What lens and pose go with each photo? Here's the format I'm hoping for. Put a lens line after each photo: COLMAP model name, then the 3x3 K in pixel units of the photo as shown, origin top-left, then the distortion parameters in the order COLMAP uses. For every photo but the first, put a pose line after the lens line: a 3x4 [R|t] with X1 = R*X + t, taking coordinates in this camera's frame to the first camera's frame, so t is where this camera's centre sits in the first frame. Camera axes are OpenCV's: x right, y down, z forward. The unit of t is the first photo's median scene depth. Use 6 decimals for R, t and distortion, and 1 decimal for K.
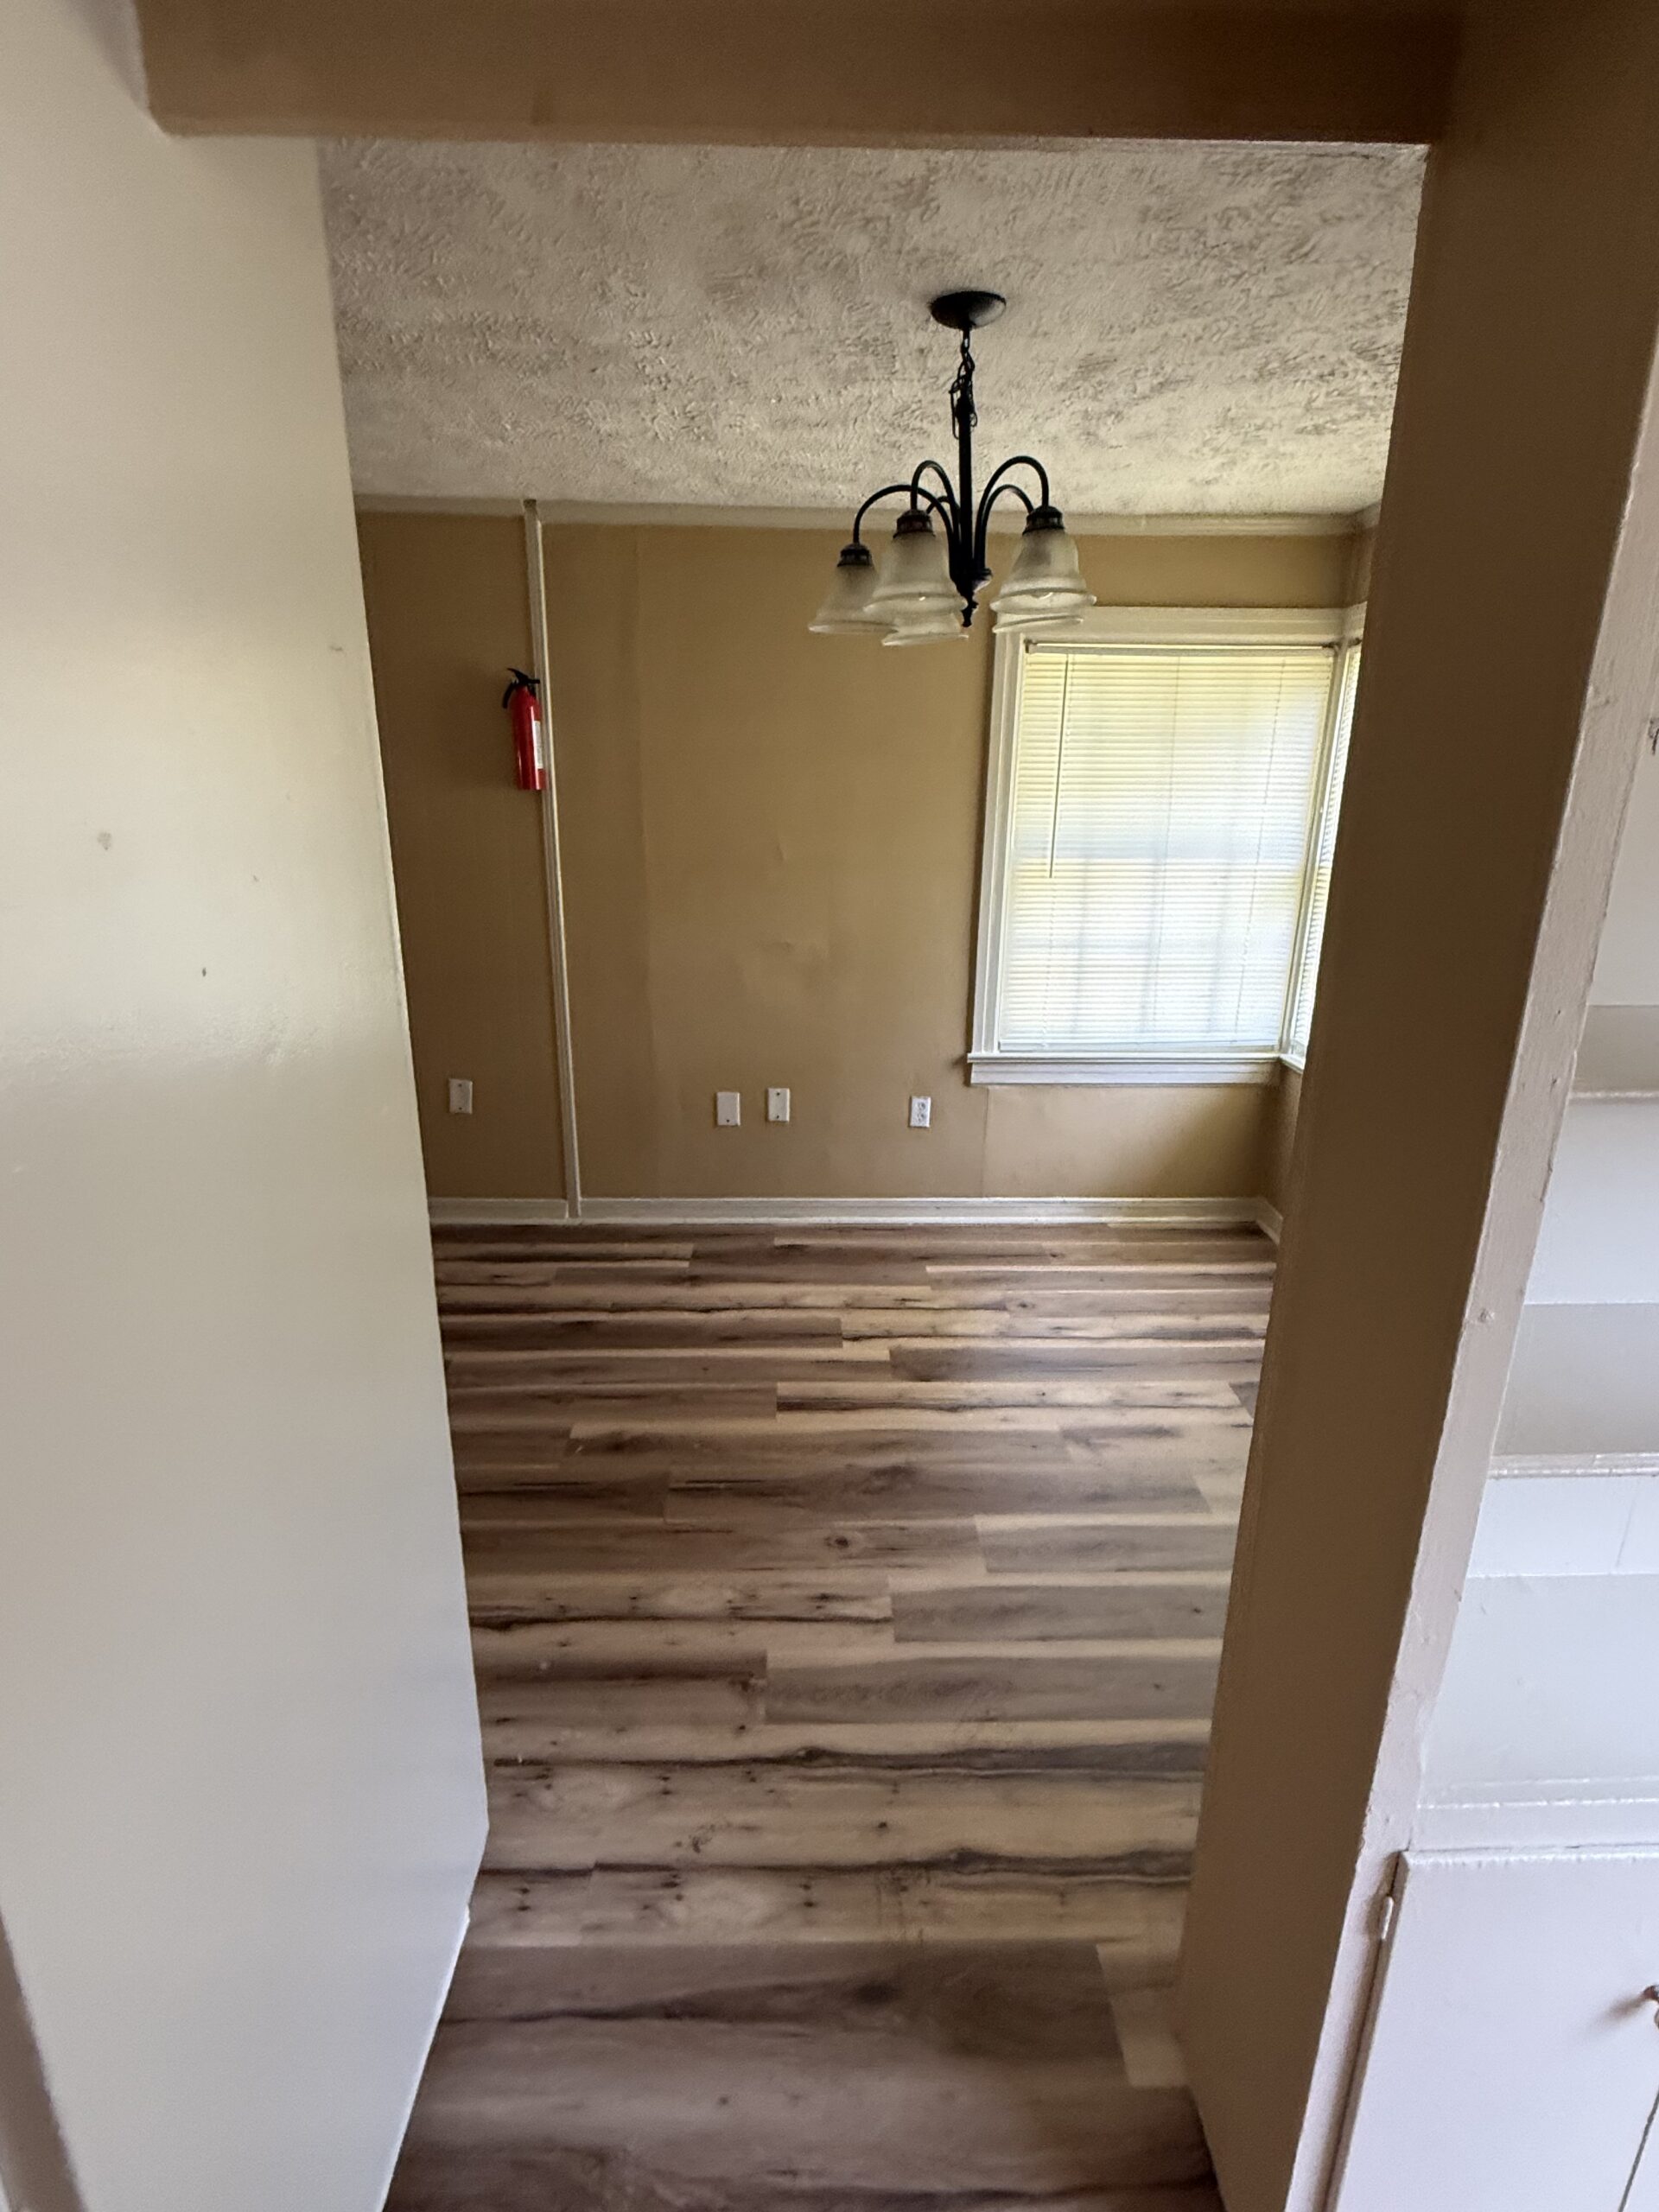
lens RADIAL K [[1055.5, 0, 833.5], [0, 1055.5, 1100.0], [0, 0, 1]] dist [-0.000238, -0.000249]
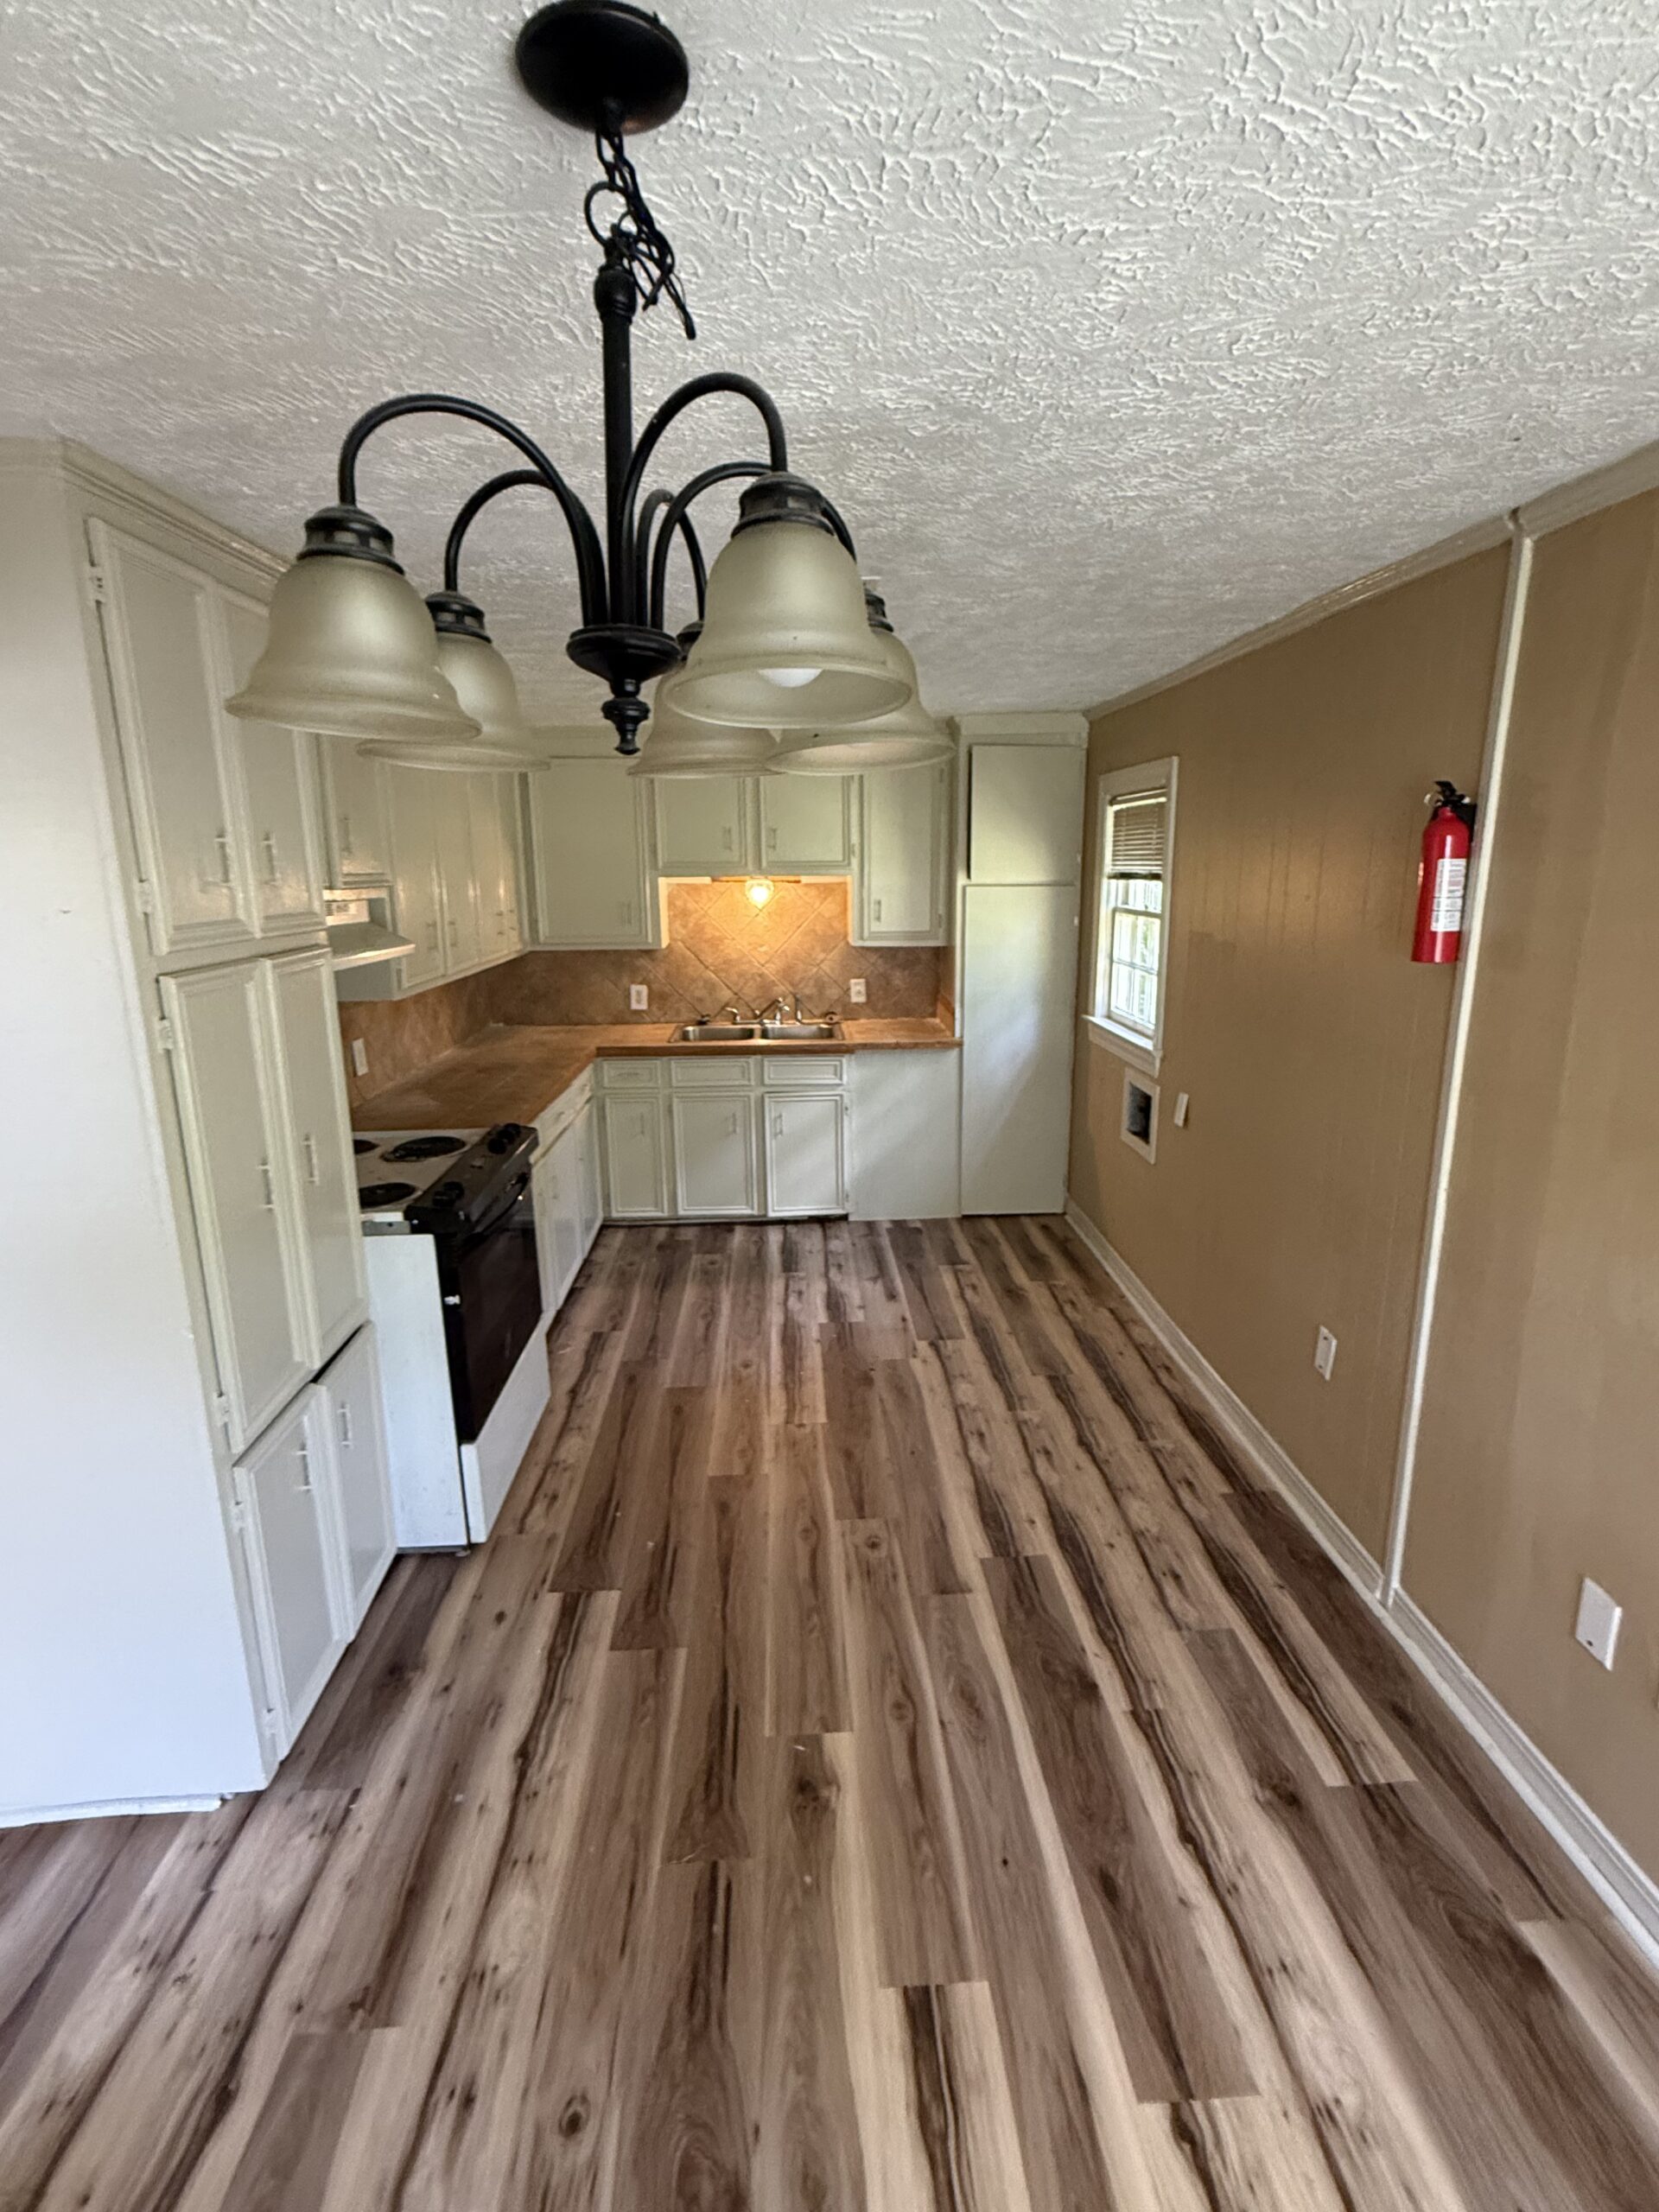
lens RADIAL K [[1055.5, 0, 833.5], [0, 1055.5, 1100.0], [0, 0, 1]] dist [-0.000238, -0.000249]
pose [[0.034261, 0.213105, -0.976428, 0.439337], [-0.281717, 0.939443, 0.195148, -0.301181], [0.958886, 0.268390, 0.092221, 0.778872]]
